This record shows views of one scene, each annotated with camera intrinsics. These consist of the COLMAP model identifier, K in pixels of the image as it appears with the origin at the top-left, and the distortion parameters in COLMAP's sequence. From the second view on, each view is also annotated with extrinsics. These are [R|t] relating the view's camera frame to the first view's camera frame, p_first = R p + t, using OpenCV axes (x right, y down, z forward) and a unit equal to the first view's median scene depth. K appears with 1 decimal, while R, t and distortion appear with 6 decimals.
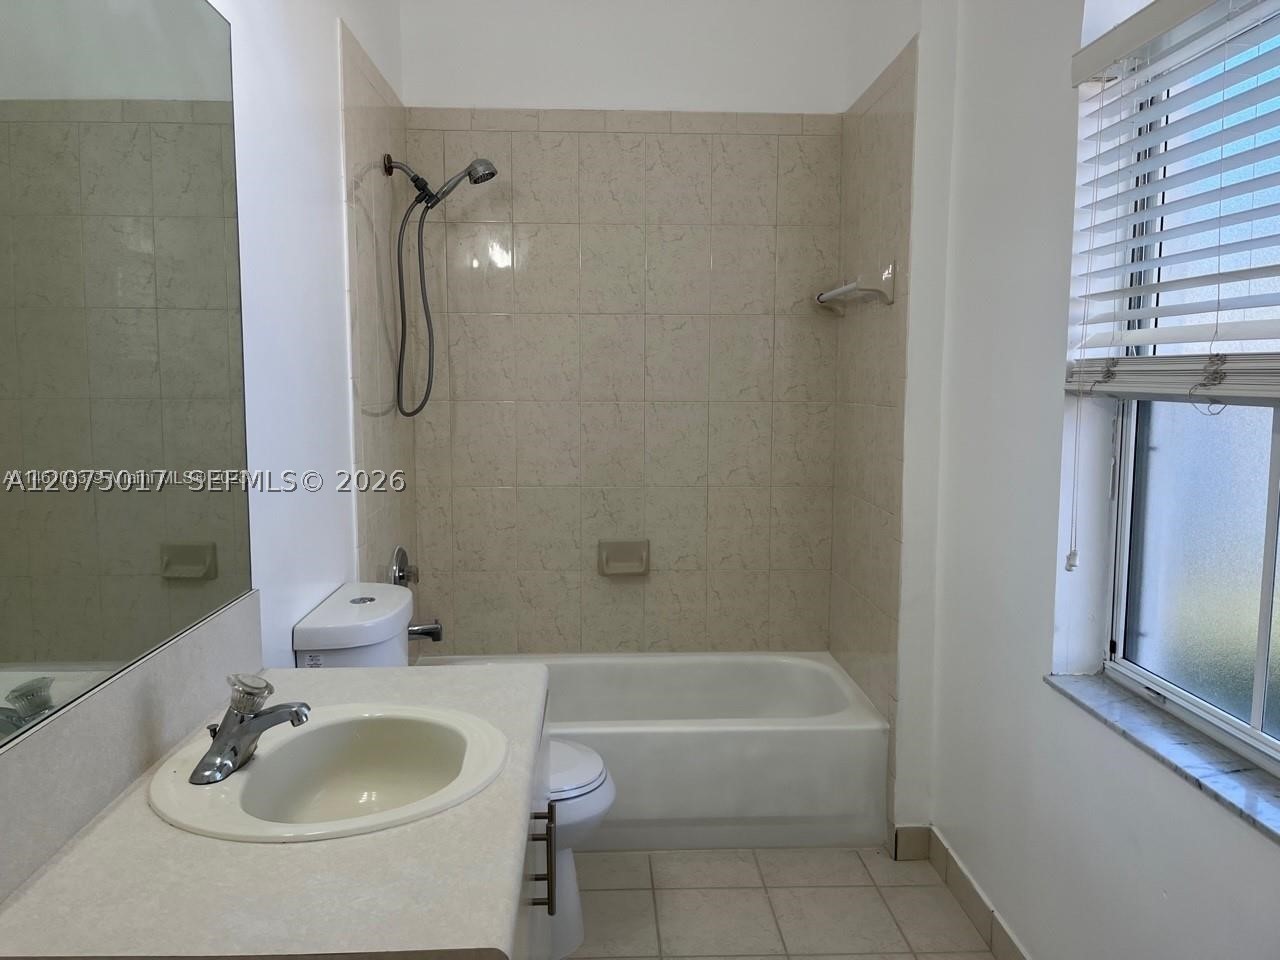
lens RADIAL K [[960.5, 0, 636.7], [0, 960.5, 486.1], [0, 0, 1]] dist [0.048159, -0.071519]
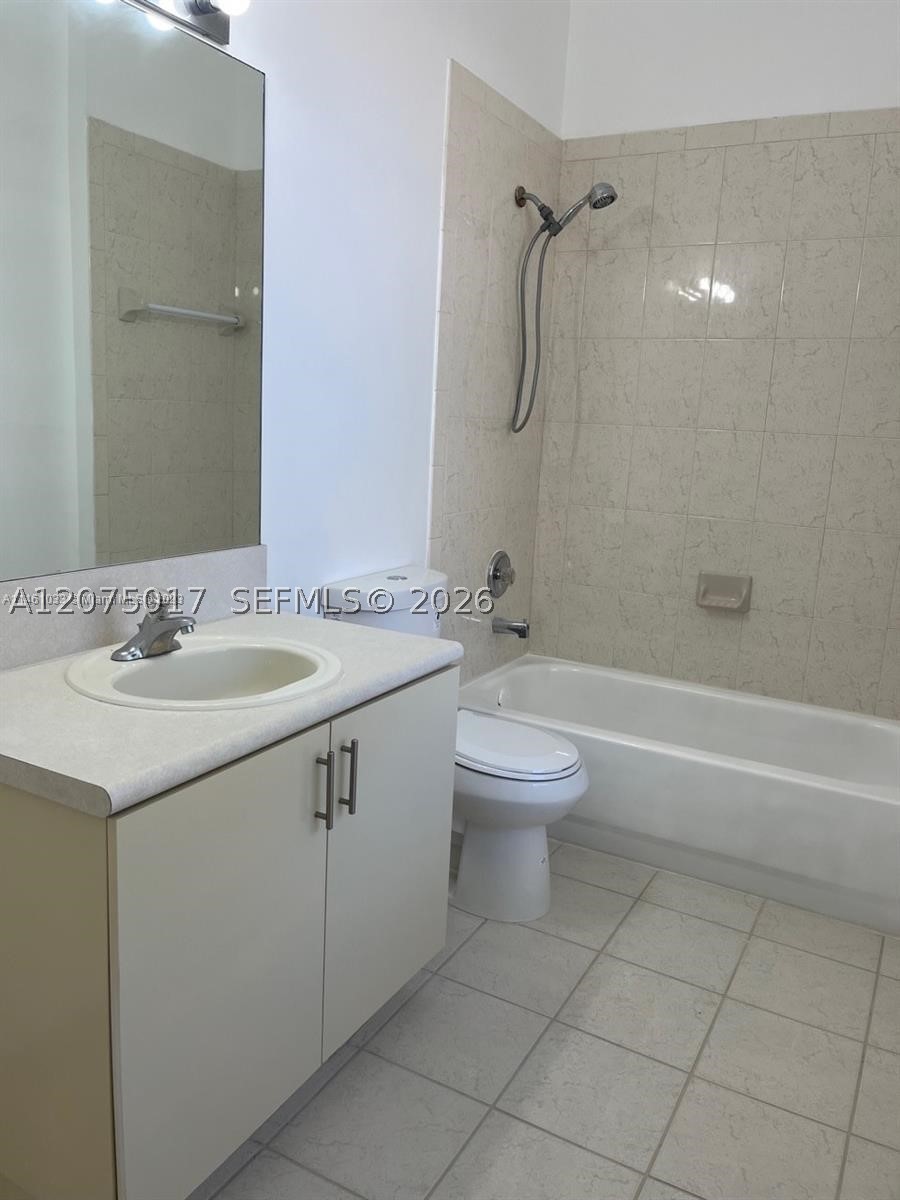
lens RADIAL K [[900.5, 0, 442.5], [0, 900.5, 602.0], [0, 0, 1]] dist [0.048159, -0.071519]
pose [[0.847697, 0.145195, -0.510224, 0.228367], [-0.104447, 0.988669, 0.107816, 0.015701], [0.520097, -0.038104, 0.853257, 0.059572]]
